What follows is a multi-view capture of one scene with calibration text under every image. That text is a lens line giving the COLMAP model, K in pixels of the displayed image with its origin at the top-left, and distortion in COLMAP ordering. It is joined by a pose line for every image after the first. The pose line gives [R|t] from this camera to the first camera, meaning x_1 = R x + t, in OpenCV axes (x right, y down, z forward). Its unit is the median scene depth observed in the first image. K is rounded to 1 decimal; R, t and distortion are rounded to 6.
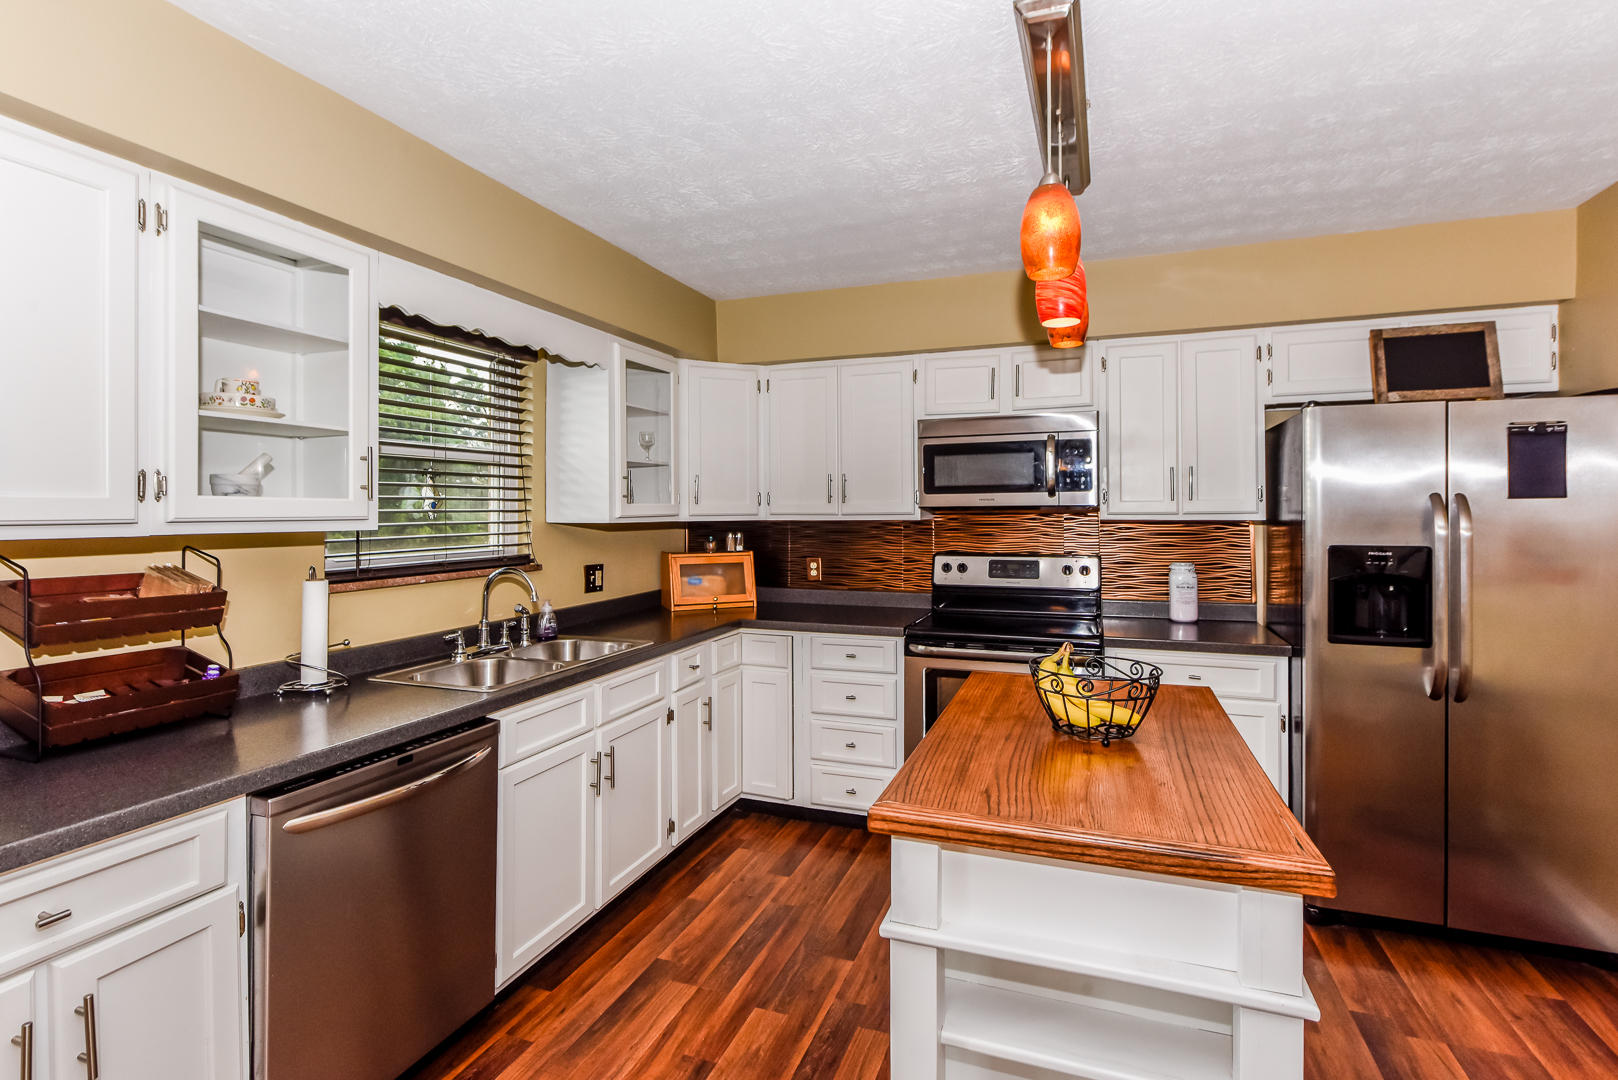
lens RADIAL K [[780.1, 0, 804.5], [0, 780.1, 515.3], [0, 0, 1]] dist [0.002734, -0.001724]
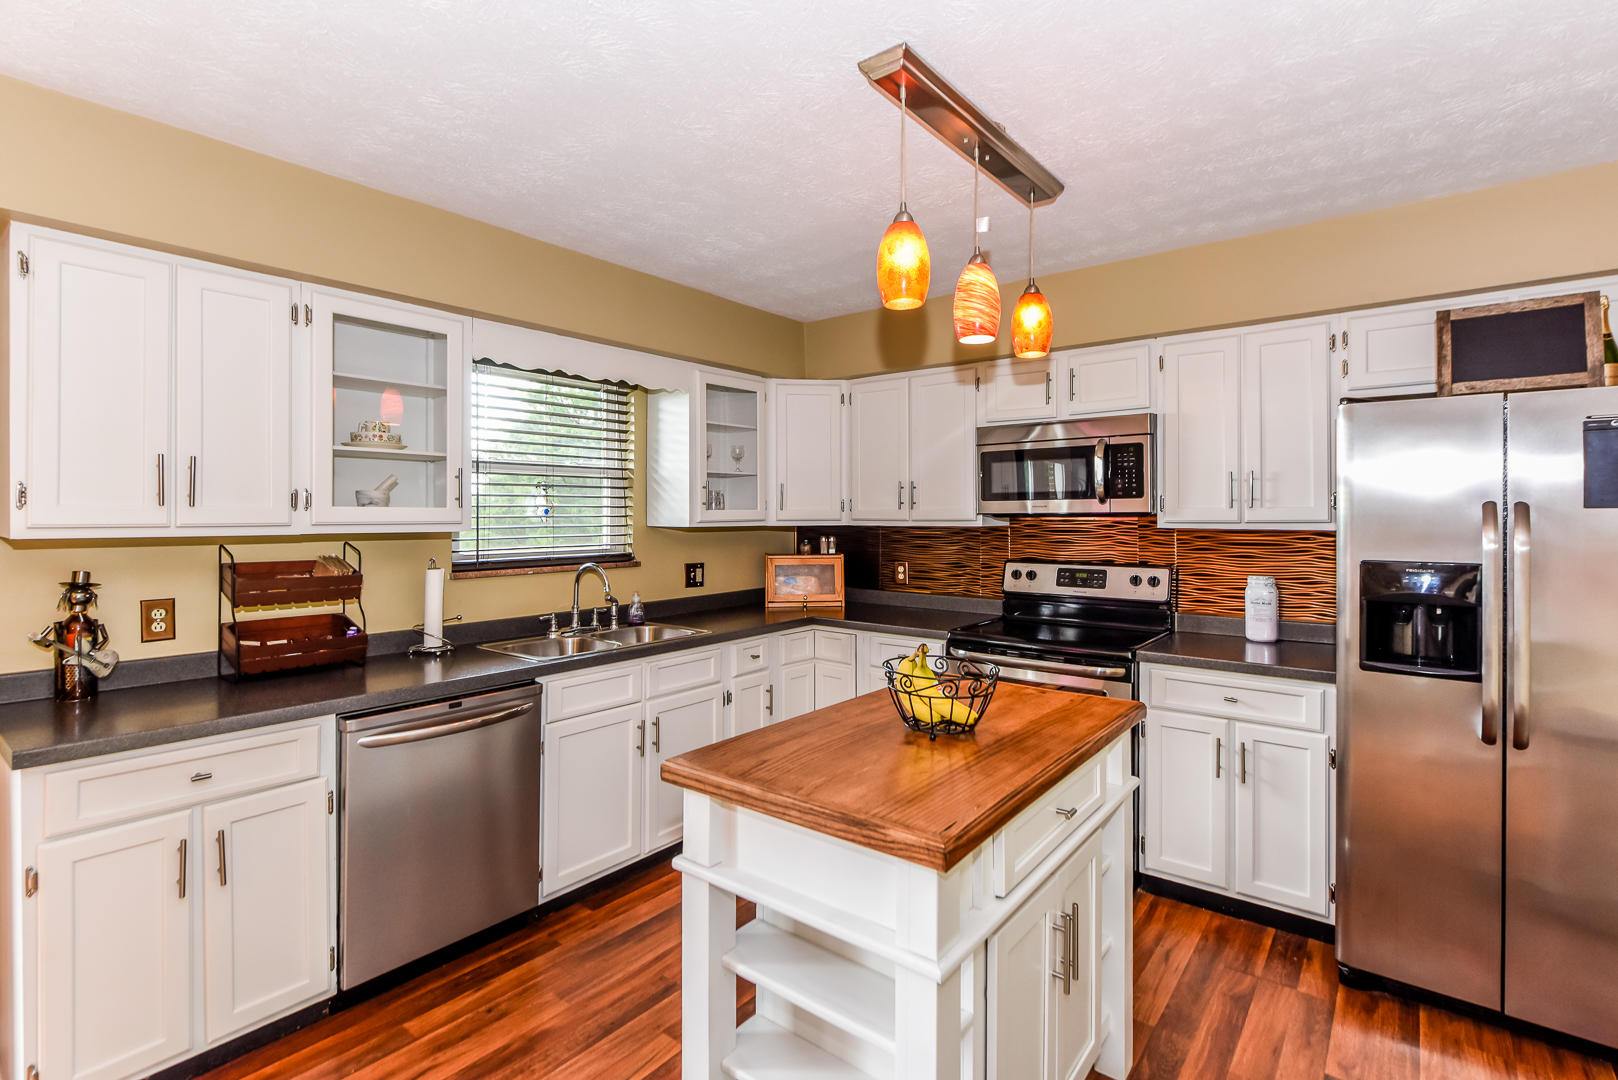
lens RADIAL K [[780.1, 0, 783.5], [0, 780.1, 517.2], [0, 0, 1]] dist [0.002734, -0.001724]
pose [[0.944962, 0.004703, -0.327145, 0.338798], [-0.004836, 0.999988, 0.000408, -0.007364], [0.327143, 0.001197, 0.944974, -0.054006]]
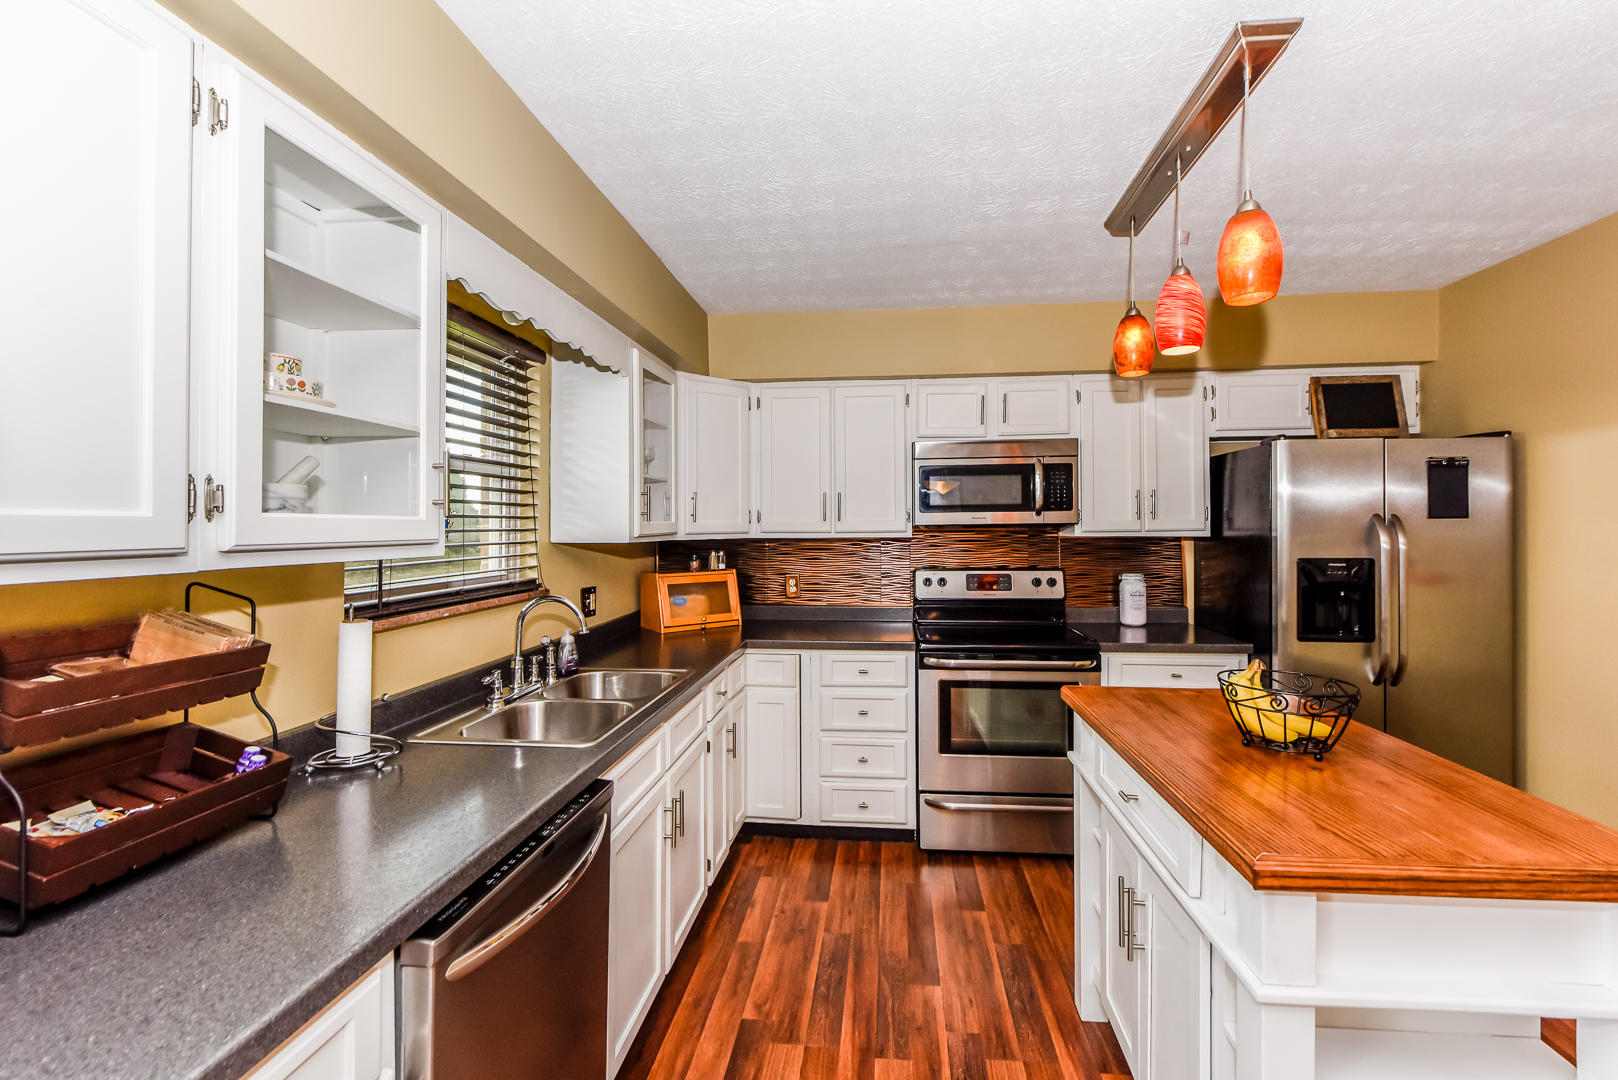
lens RADIAL K [[700.6, 0, 819.2], [0, 700.6, 525.7], [0, 0, 1]] dist [0.000973, -0.002131]
pose [[0.966156, -0.001216, 0.257956, -0.307518], [0.003110, 0.999971, -0.006934, -0.005137], [-0.257940, 0.007502, 0.966132, 0.175452]]
